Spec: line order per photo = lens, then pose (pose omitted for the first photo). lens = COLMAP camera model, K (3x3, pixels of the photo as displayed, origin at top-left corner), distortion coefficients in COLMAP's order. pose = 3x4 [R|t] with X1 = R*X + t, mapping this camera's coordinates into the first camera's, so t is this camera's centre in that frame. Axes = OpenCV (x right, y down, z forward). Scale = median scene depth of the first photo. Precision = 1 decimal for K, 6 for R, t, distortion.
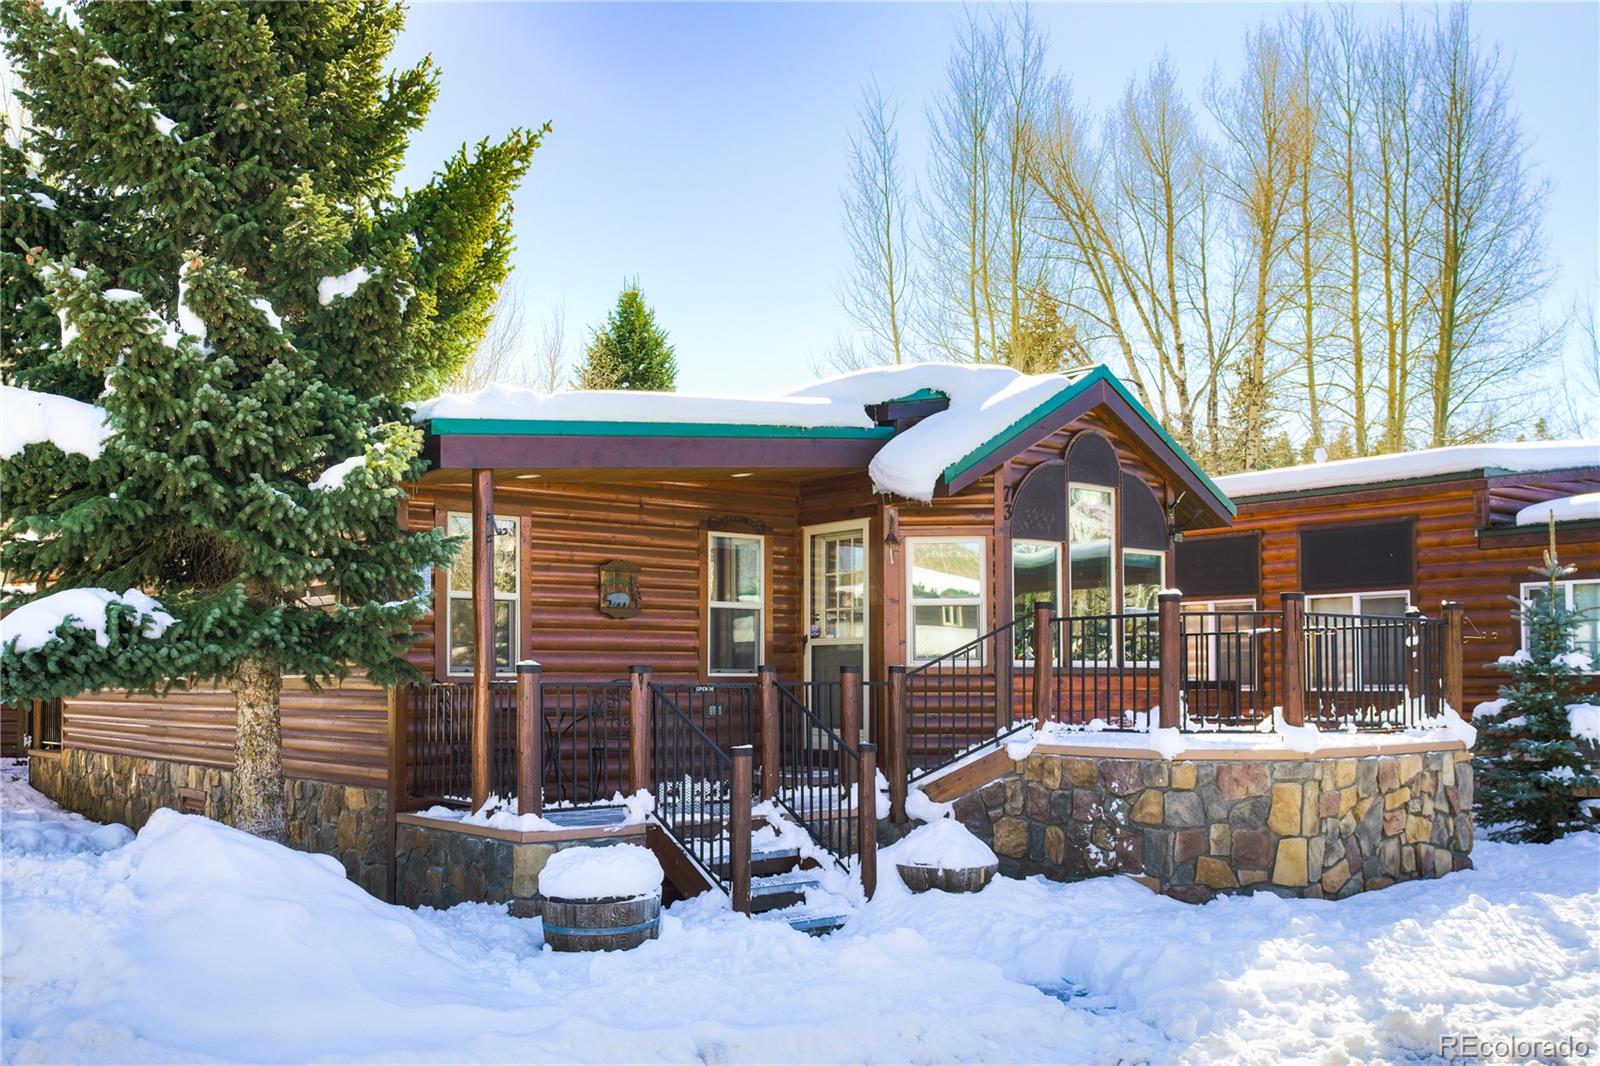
lens RADIAL K [[1475.5, 0, 800.0], [0, 1475.5, 533.0], [0, 0, 1]] dist [-0.002001, -0.000520]
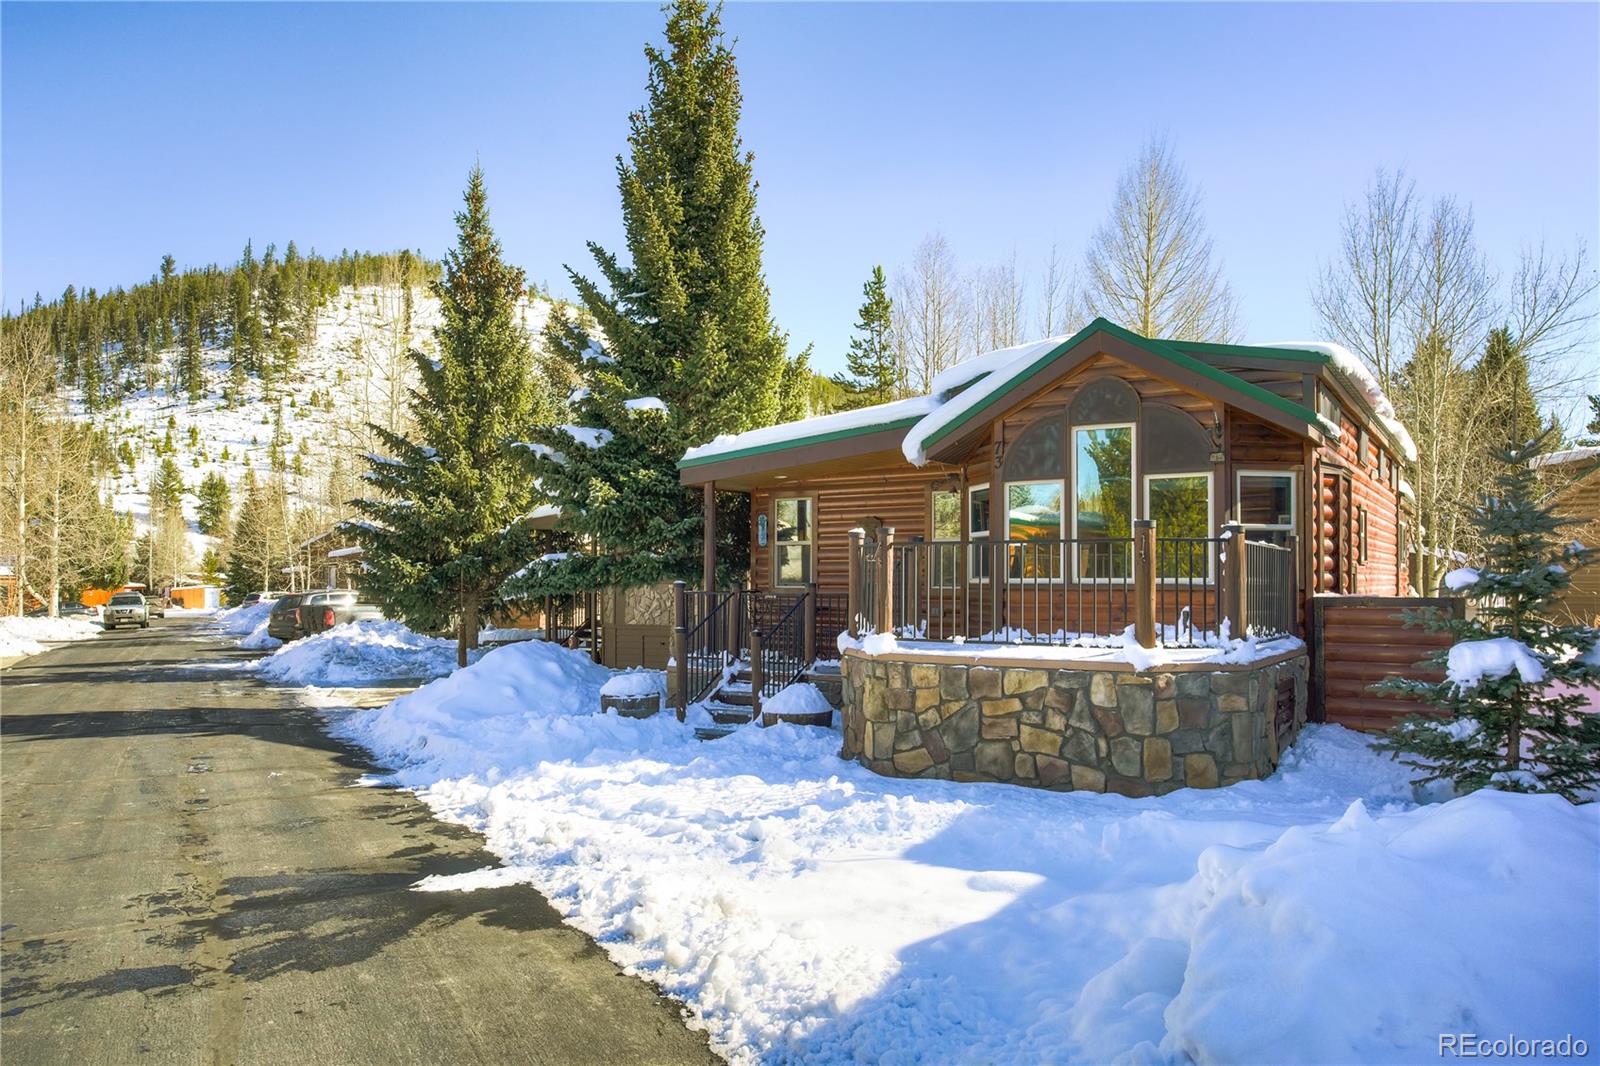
lens RADIAL K [[1165.1, 0, 800.0], [0, 1165.1, 533.0], [0, 0, 1]] dist [0.000338, 0.000042]
pose [[0.299640, -0.036499, -0.953354, 1.155898], [0.091608, 0.995751, -0.009329, 0.045368], [0.949644, -0.084539, 0.301711, 0.595284]]
